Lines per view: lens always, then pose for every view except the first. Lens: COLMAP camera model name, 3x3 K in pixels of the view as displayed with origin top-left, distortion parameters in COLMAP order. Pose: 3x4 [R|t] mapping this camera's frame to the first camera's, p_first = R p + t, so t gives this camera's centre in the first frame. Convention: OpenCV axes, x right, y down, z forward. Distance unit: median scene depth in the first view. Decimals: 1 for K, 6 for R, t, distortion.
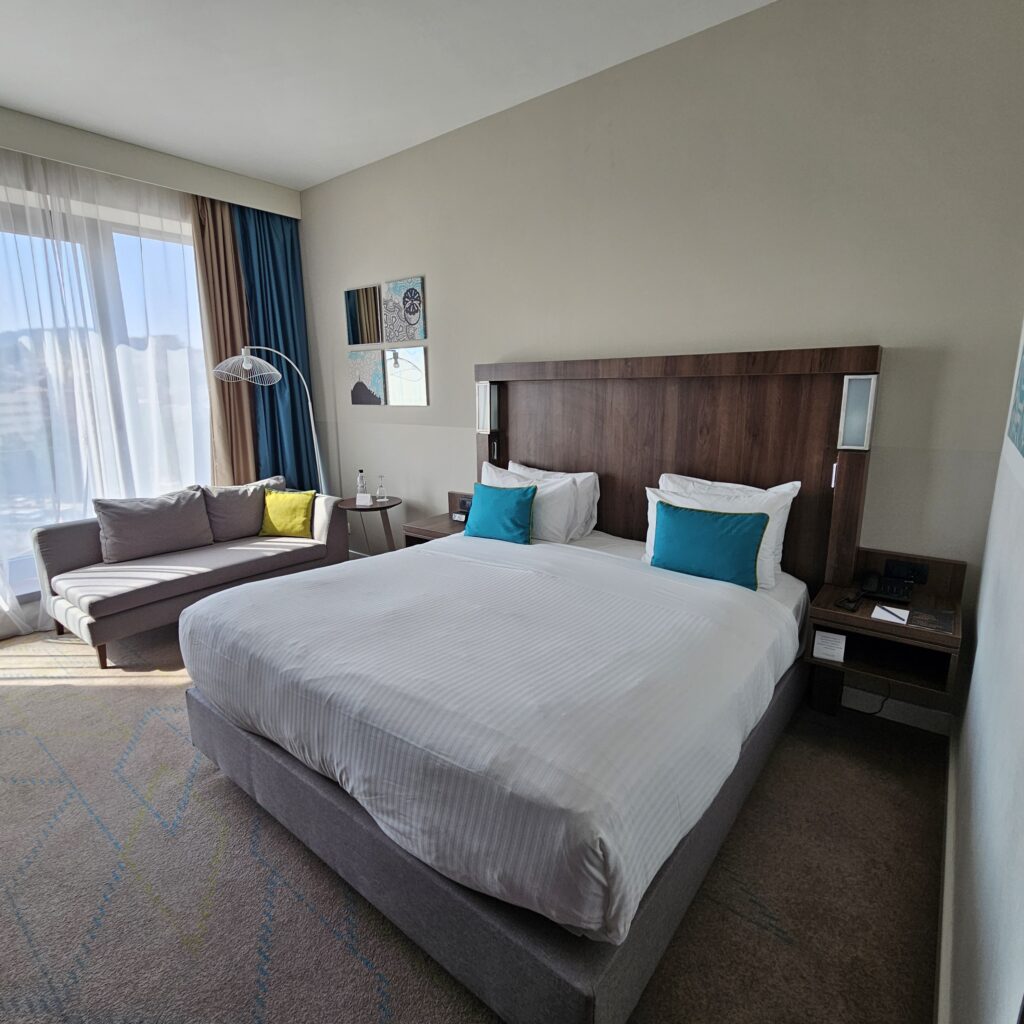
lens RADIAL K [[568.5, 0, 509.1], [0, 568.5, 507.0], [0, 0, 1]] dist [0.005756, -0.000894]
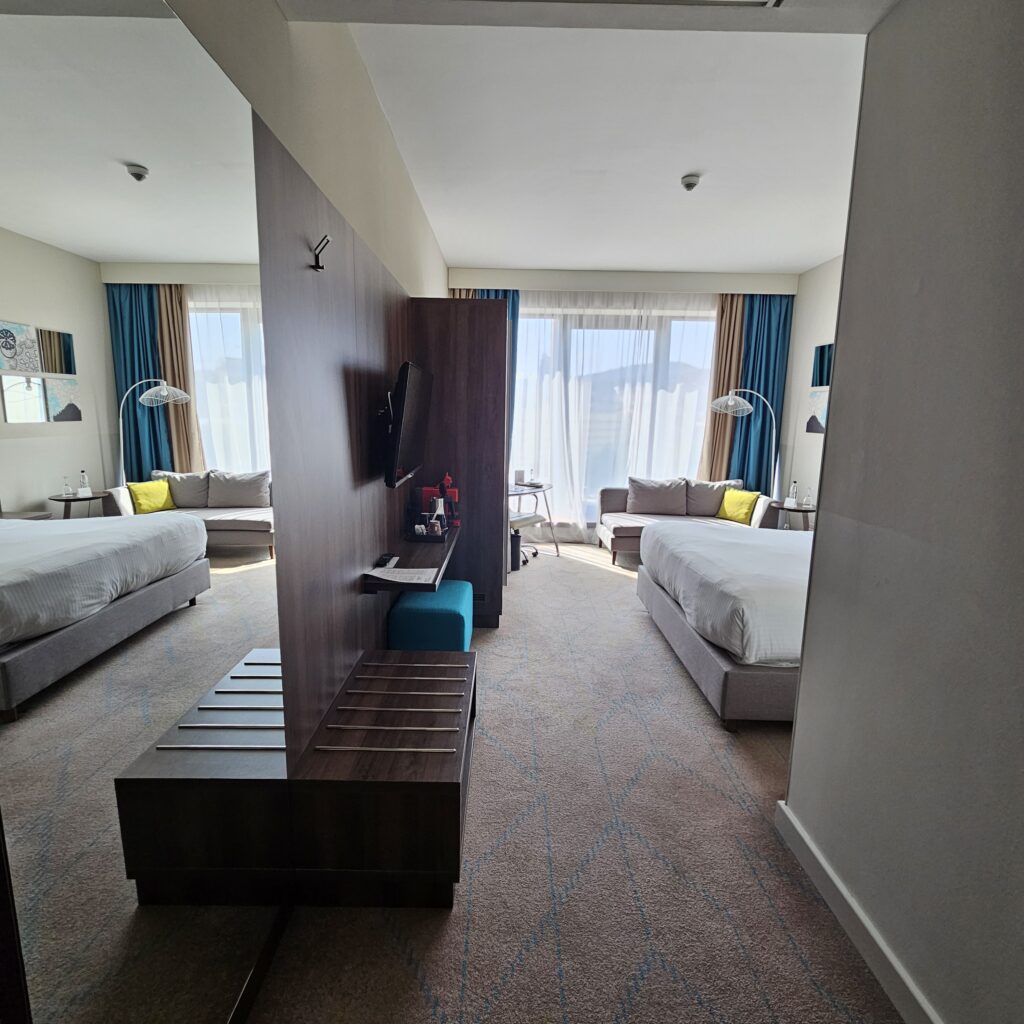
lens RADIAL K [[568.5, 0, 511.4], [0, 568.5, 511.7], [0, 0, 1]] dist [0.005756, -0.000894]
pose [[0.634505, 0.162986, -0.755539, 0.350045], [-0.189699, 0.980454, 0.052195, 0.063216], [0.749278, 0.110207, 0.653022, -0.370999]]
